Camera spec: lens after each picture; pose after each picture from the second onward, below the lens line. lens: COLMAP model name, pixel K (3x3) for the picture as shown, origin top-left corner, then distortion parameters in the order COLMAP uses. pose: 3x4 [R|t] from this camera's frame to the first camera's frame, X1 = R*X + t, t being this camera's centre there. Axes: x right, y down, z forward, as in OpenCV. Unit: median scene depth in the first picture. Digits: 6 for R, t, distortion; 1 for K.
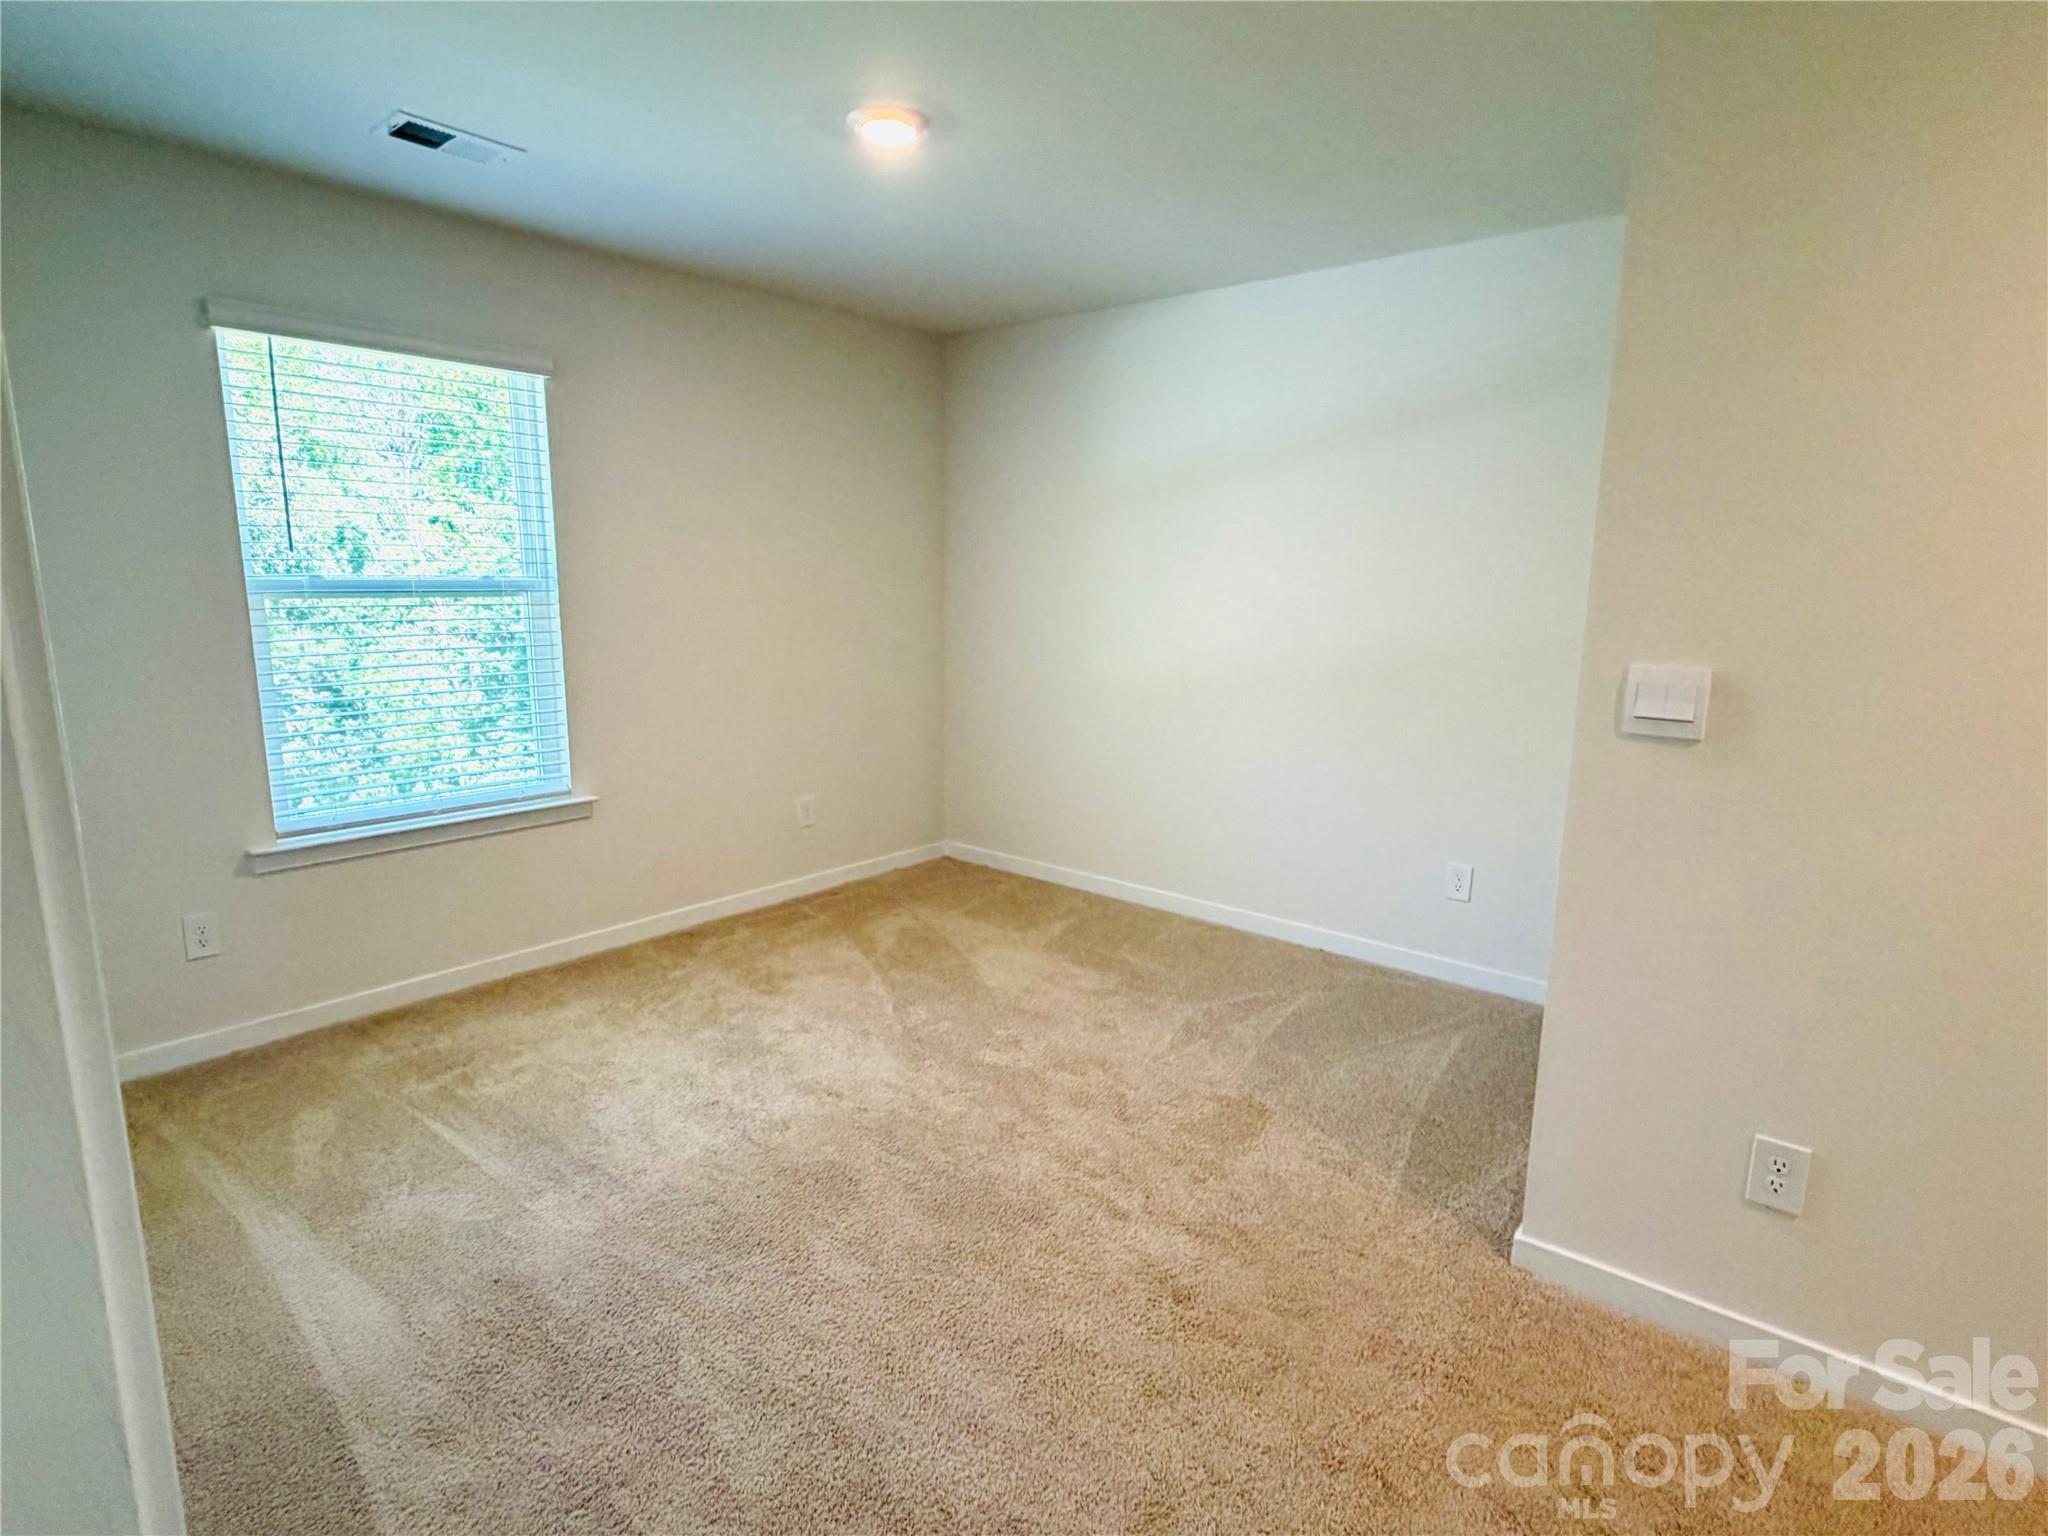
lens RADIAL K [[1066.3, 0, 1024.0], [0, 1066.3, 768.0], [0, 0, 1]] dist [-0.000096, -0.000403]
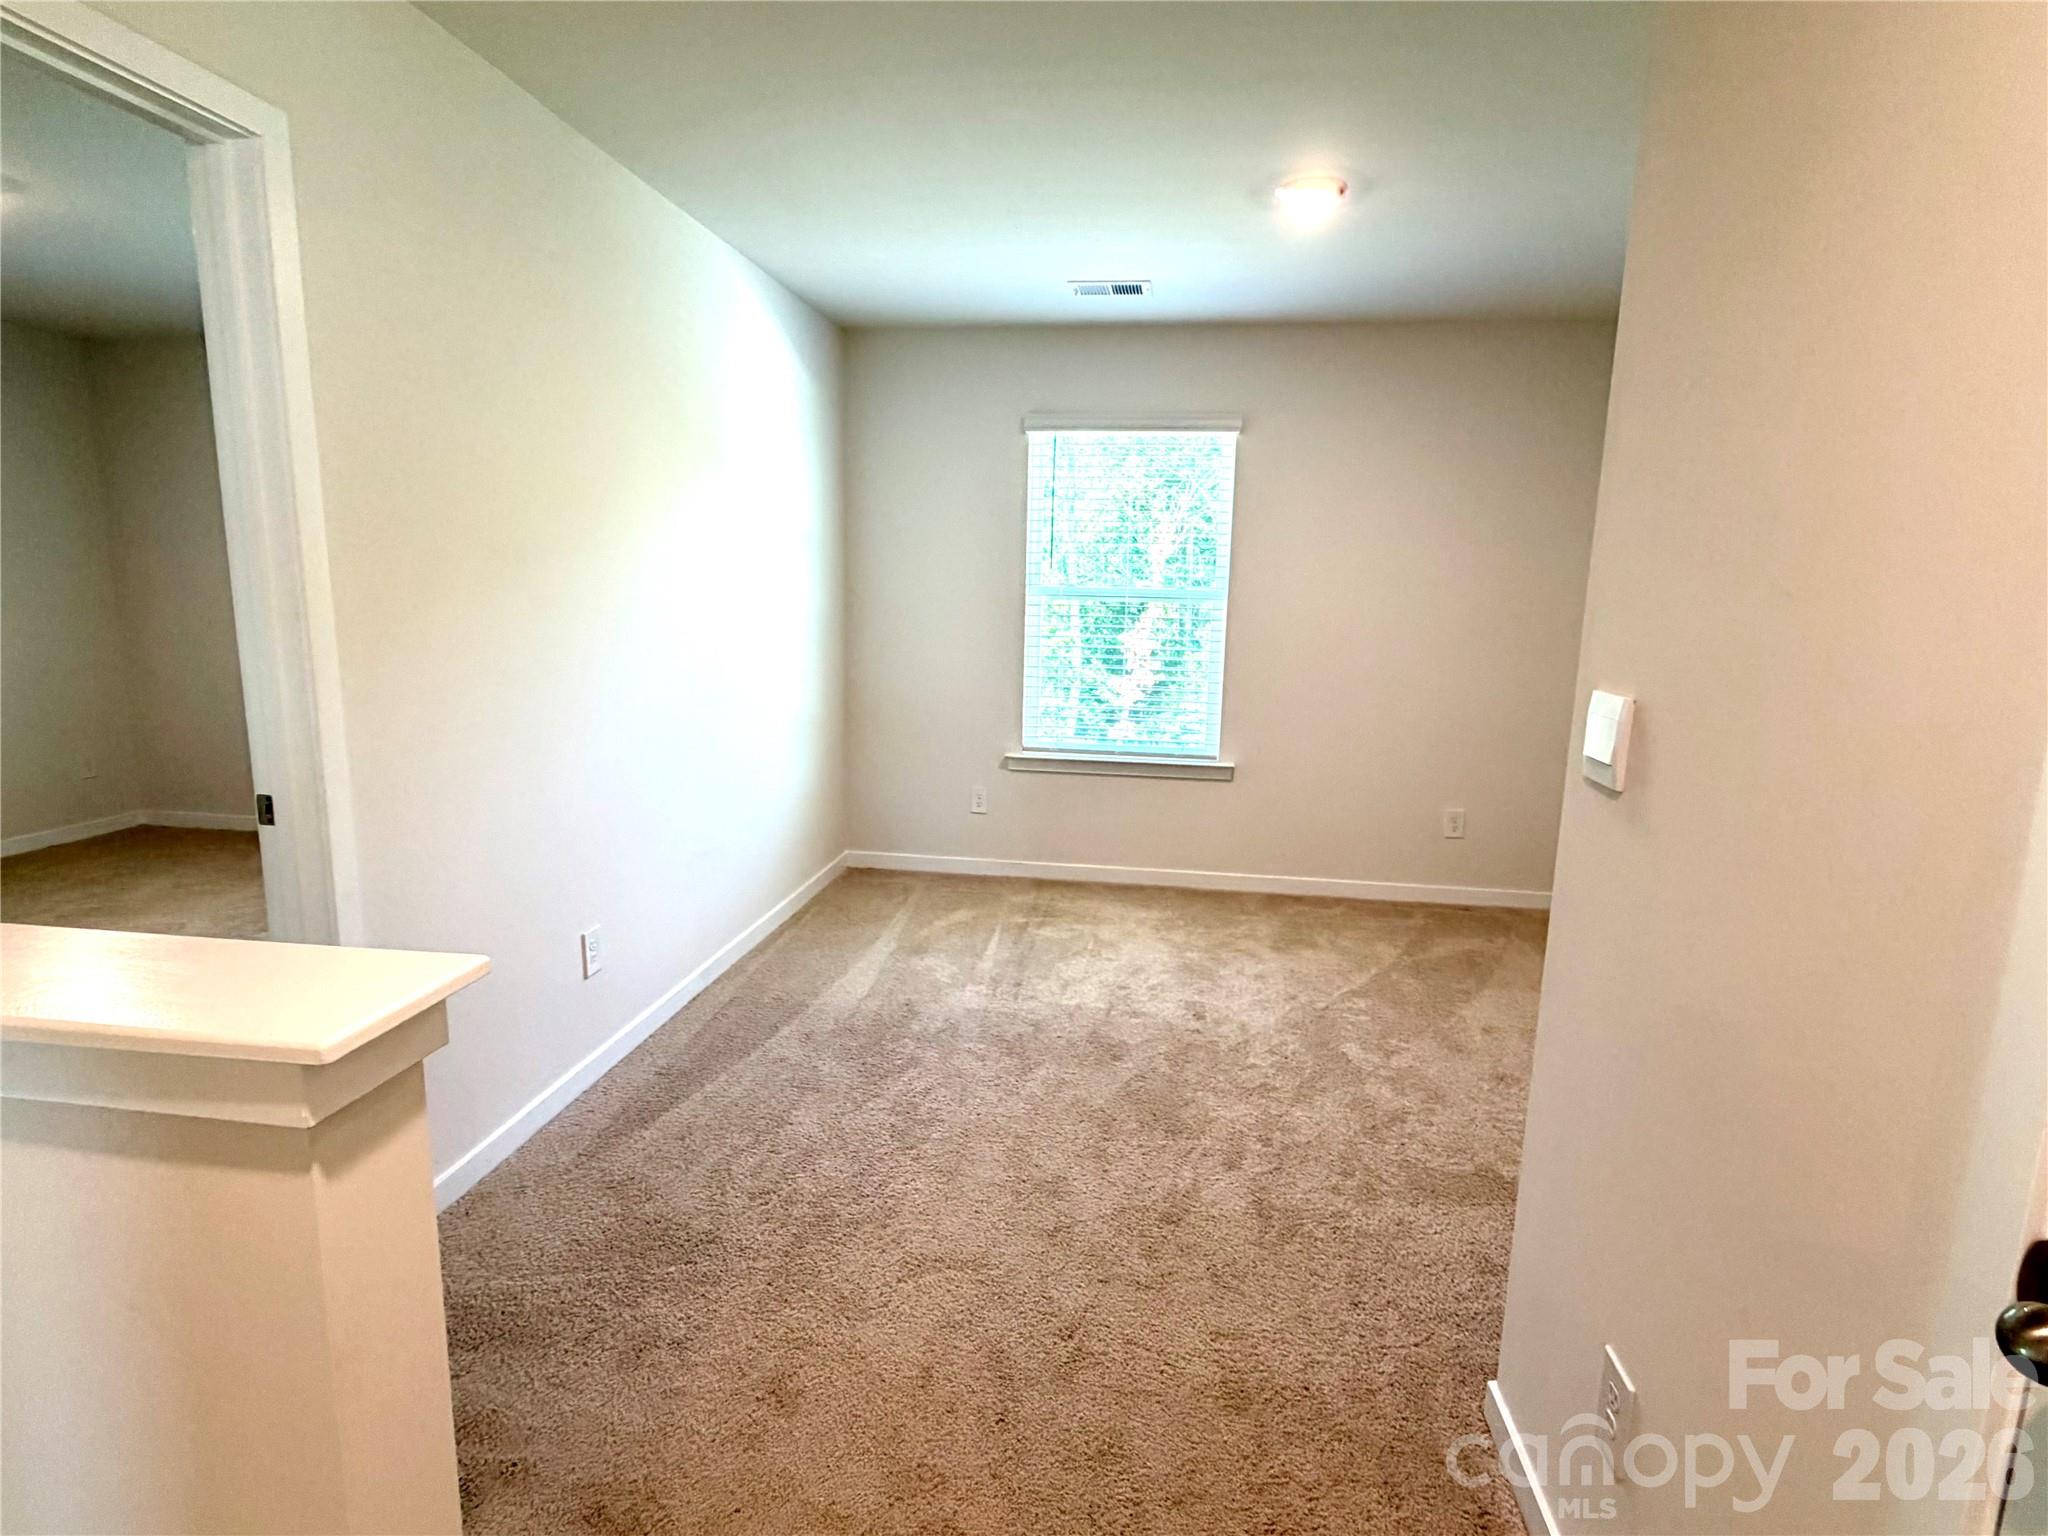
lens RADIAL K [[1066.3, 0, 1024.0], [0, 1066.3, 768.0], [0, 0, 1]] dist [-0.000096, -0.000403]
pose [[0.524186, 0.144752, -0.839211, 0.635529], [-0.169013, 0.983529, 0.064076, -0.009844], [0.834664, 0.108250, 0.540017, 0.150709]]
